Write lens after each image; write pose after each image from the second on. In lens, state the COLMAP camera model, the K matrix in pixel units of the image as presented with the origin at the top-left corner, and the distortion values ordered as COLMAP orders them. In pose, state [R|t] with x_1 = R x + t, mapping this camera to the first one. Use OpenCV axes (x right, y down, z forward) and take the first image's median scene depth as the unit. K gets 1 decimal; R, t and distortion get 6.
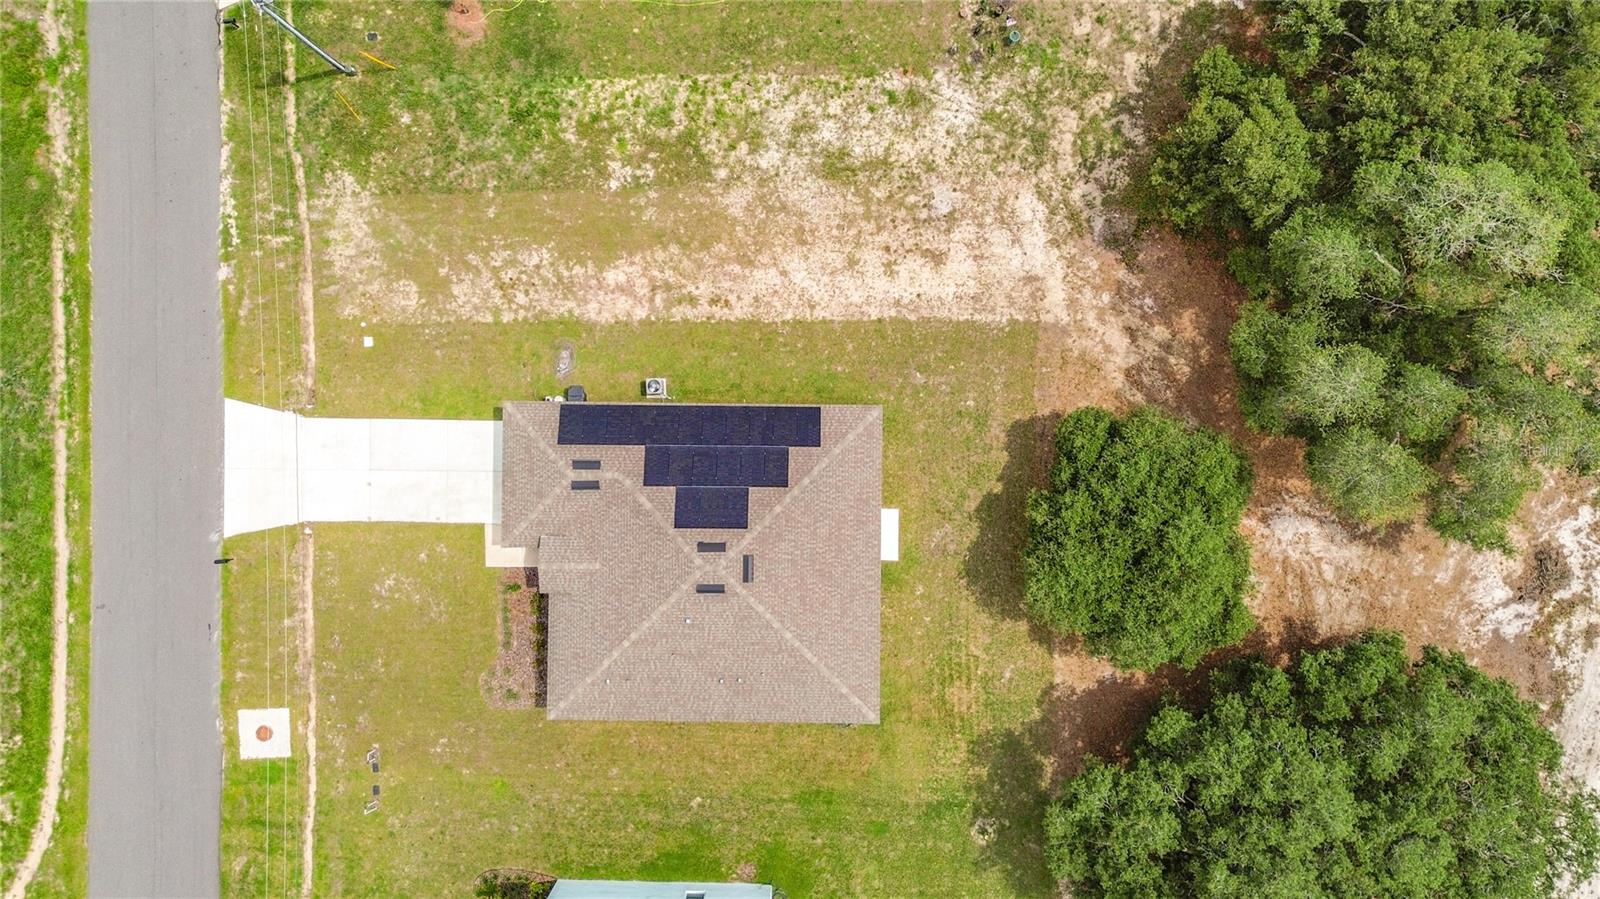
lens RADIAL K [[1133.6, 0, 793.8], [0, 1133.6, 453.9], [0, 0, 1]] dist [0.086057, -0.096586]
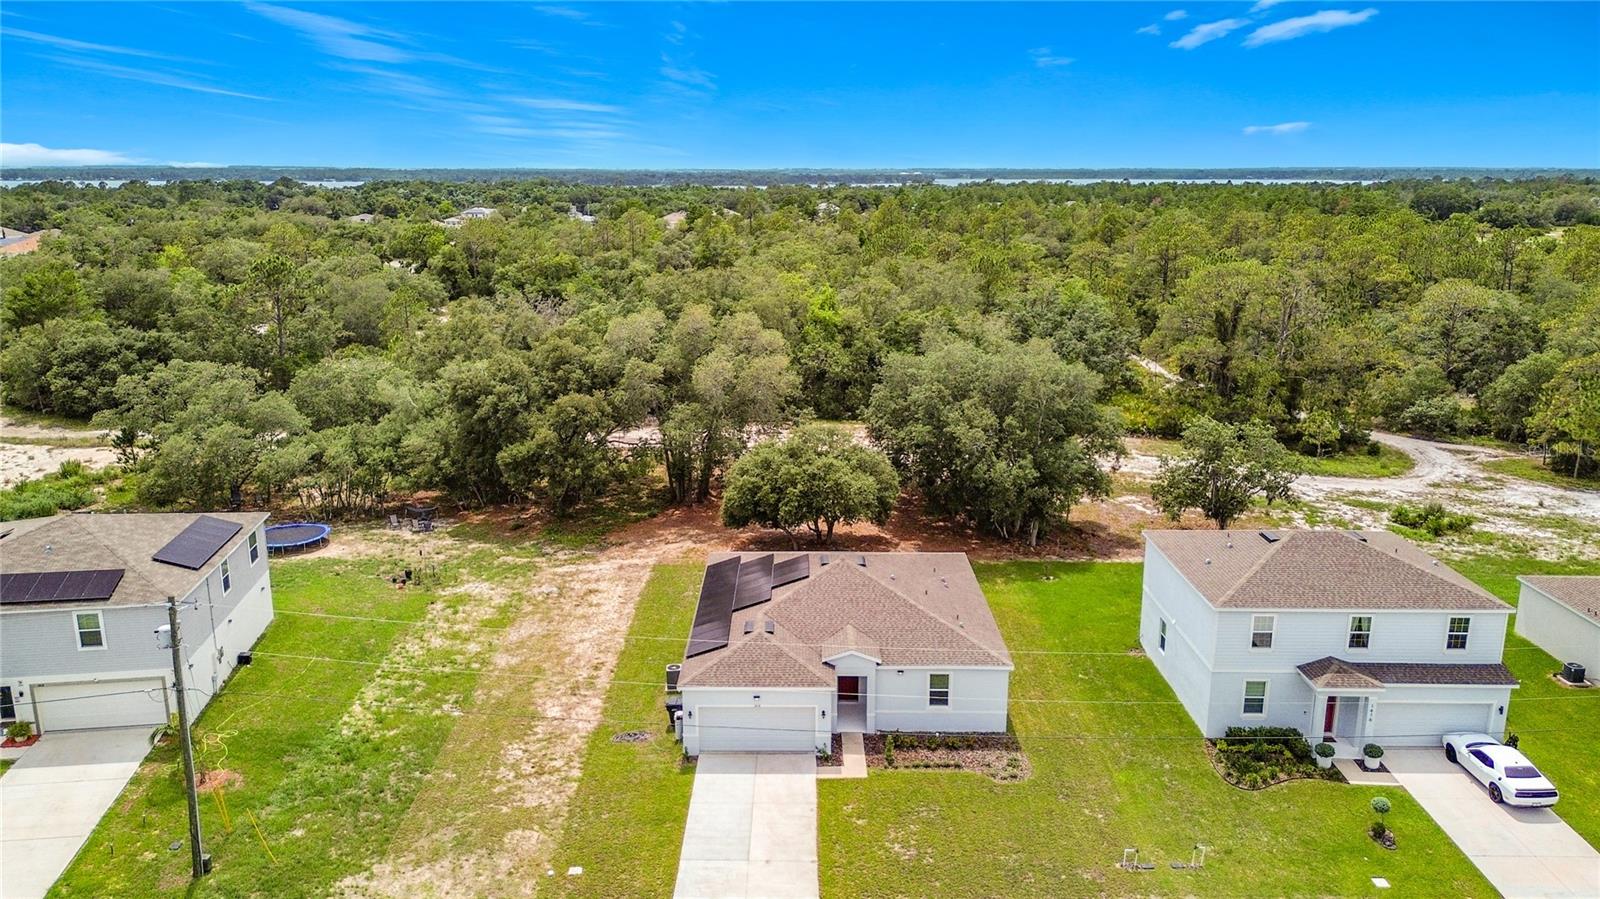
lens RADIAL K [[1143.9, 0, 795.4], [0, 1143.9, 440.3], [0, 0, 1]] dist [0.079054, -0.094582]
pose [[-0.006240, -0.214694, 0.976661, -1.051369], [0.999967, -0.006478, 0.004965, 0.042920], [0.005261, 0.976660, 0.214727, 0.572984]]
